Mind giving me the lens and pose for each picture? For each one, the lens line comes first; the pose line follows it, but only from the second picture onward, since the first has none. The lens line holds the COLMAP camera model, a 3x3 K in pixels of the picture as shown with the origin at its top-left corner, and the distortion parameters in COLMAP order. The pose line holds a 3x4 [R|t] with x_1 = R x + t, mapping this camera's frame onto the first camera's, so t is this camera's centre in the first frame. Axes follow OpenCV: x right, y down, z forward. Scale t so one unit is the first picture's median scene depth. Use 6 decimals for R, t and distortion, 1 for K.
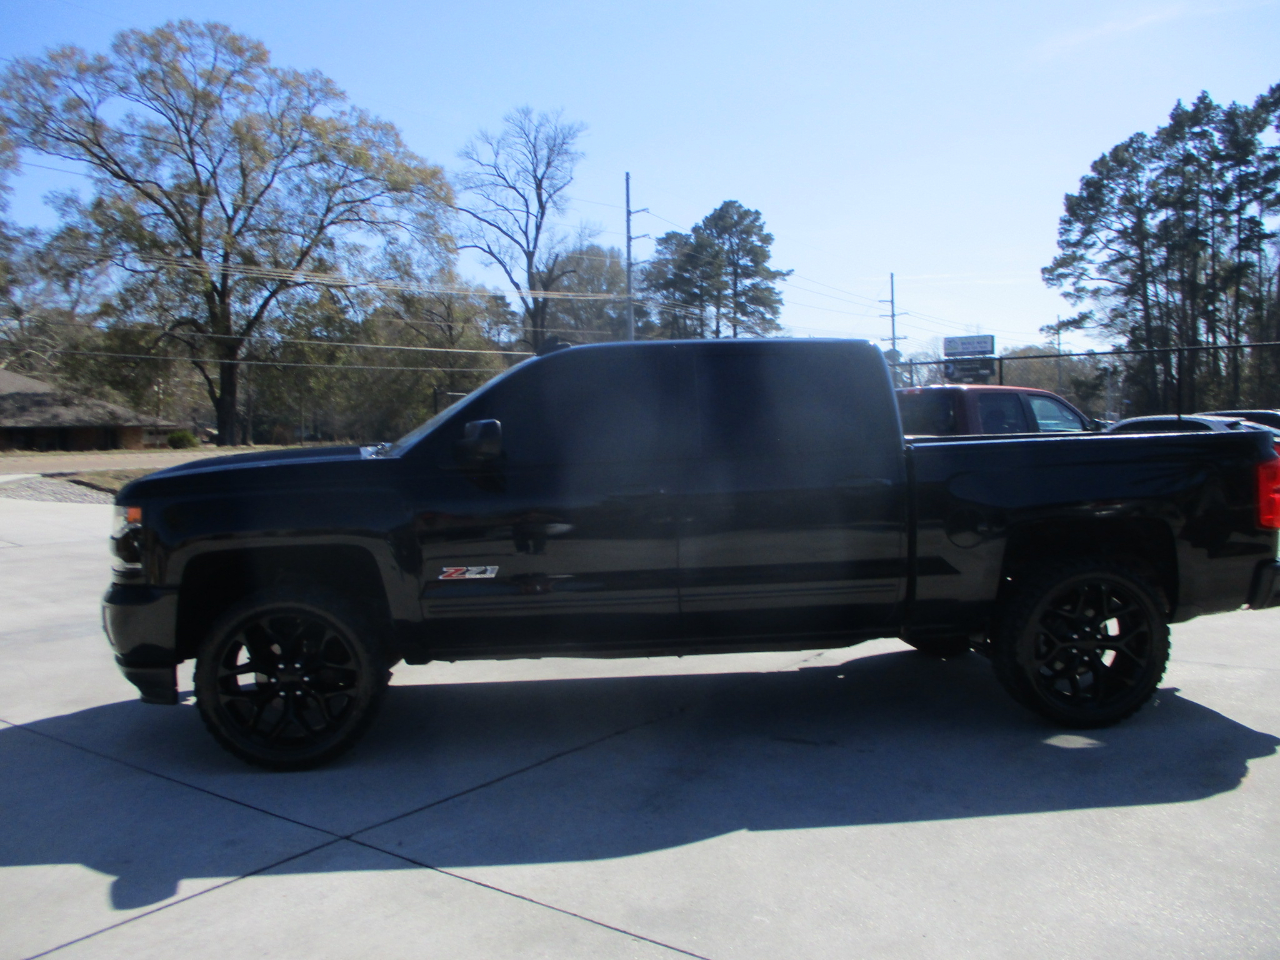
lens RADIAL K [[1050.9, 0, 638.3], [0, 1050.9, 470.3], [0, 0, 1]] dist [-0.017392, -0.006189]
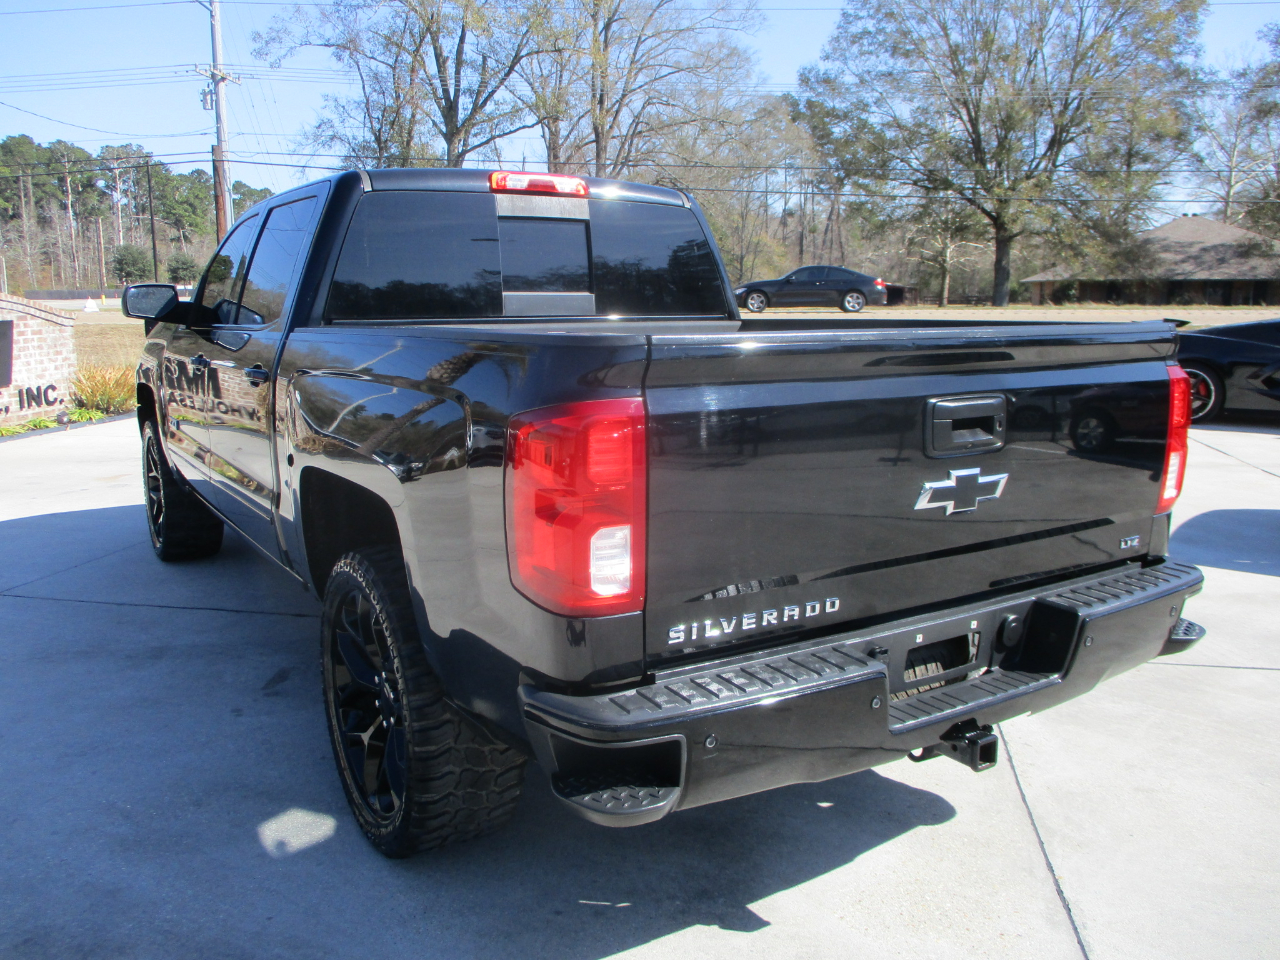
lens RADIAL K [[1050.9, 0, 638.3], [0, 1050.9, 470.3], [0, 0, 1]] dist [-0.017392, -0.006189]
pose [[0.440400, 0.166427, -0.882241, 0.056877], [-0.041437, 0.985389, 0.165200, -0.003053], [0.896845, -0.036197, 0.440862, 0.052078]]
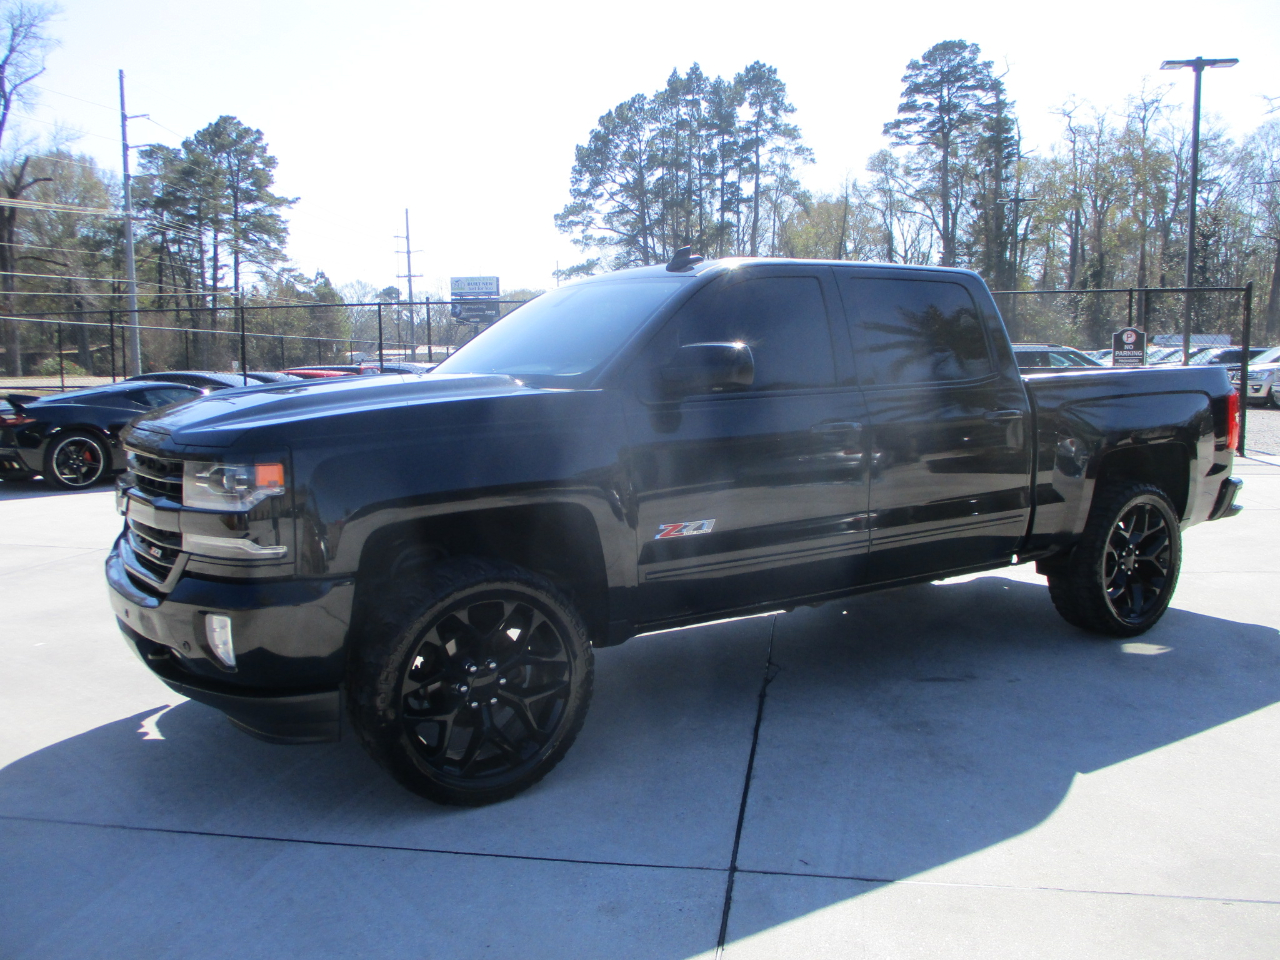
lens RADIAL K [[1063.1, 0, 642.5], [0, 1063.1, 462.2], [0, 0, 1]] dist [-0.032591, 0.004633]
pose [[0.888596, -0.031499, 0.457608, -0.031448], [0.009124, 0.998656, 0.051023, 0.000101], [-0.458600, -0.041163, 0.887689, 0.015051]]
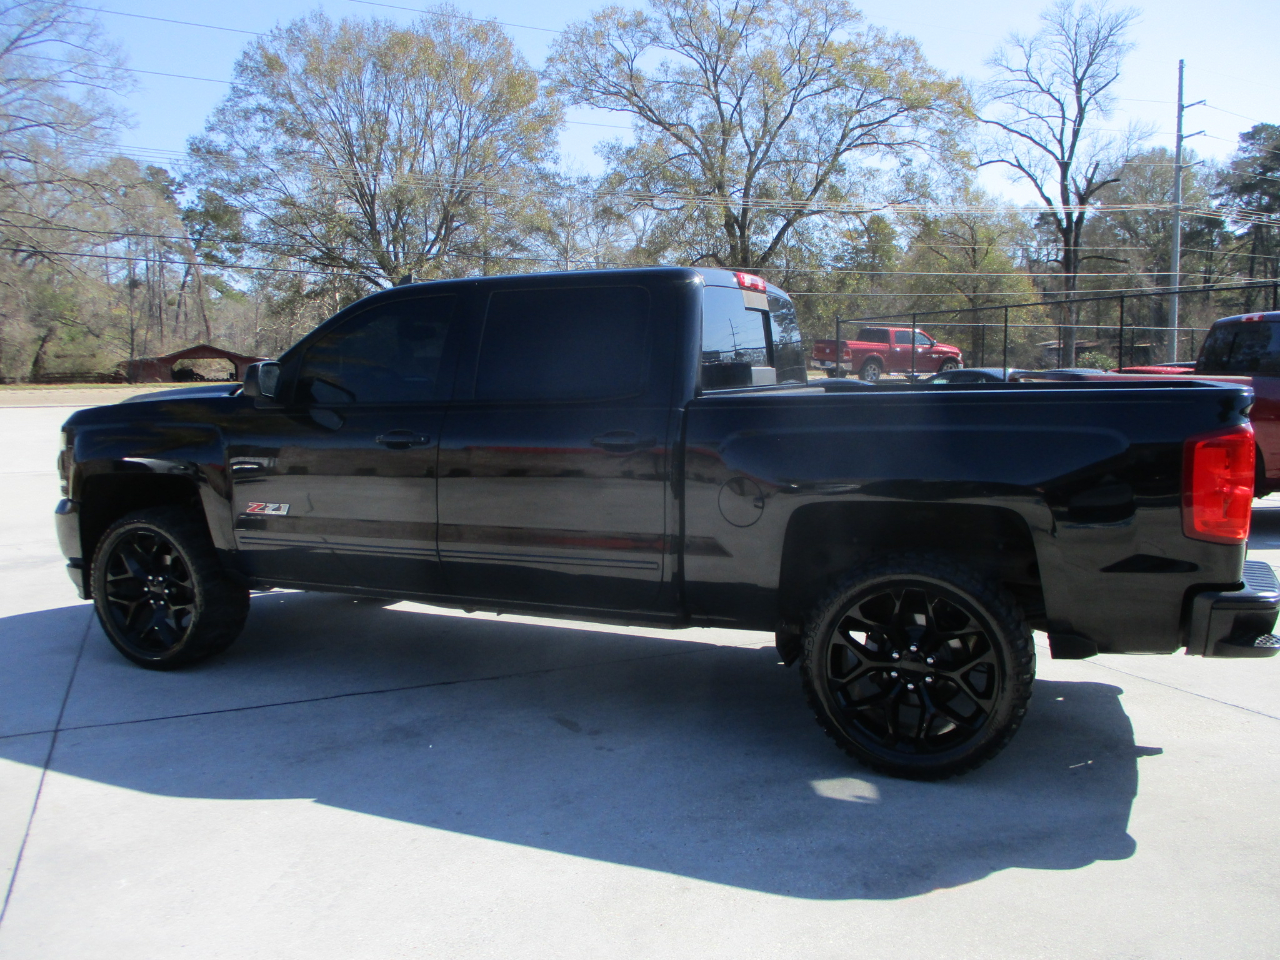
lens RADIAL K [[1050.9, 0, 638.3], [0, 1050.9, 470.3], [0, 0, 1]] dist [-0.017392, -0.006189]
pose [[0.869582, 0.059706, -0.490166, 0.036687], [-0.025273, 0.996743, 0.076574, -0.001632], [0.493142, -0.054200, 0.868259, 0.015285]]
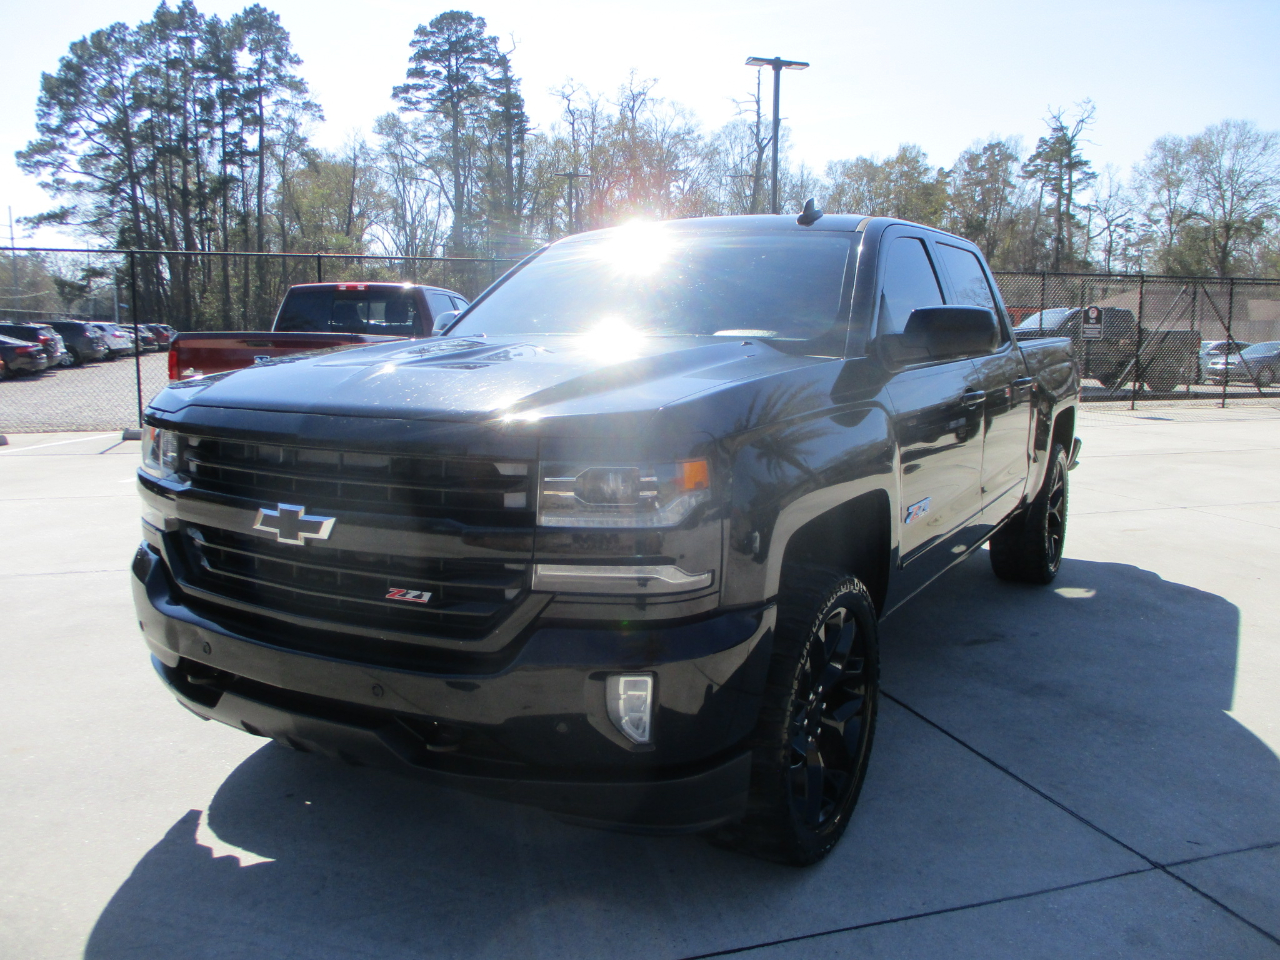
lens RADIAL K [[1050.9, 0, 638.3], [0, 1050.9, 470.3], [0, 0, 1]] dist [-0.017392, -0.006189]
pose [[0.586854, -0.084506, 0.805271, -0.048666], [0.012074, 0.995341, 0.095653, -0.000391], [-0.809602, -0.046411, 0.585141, 0.039610]]
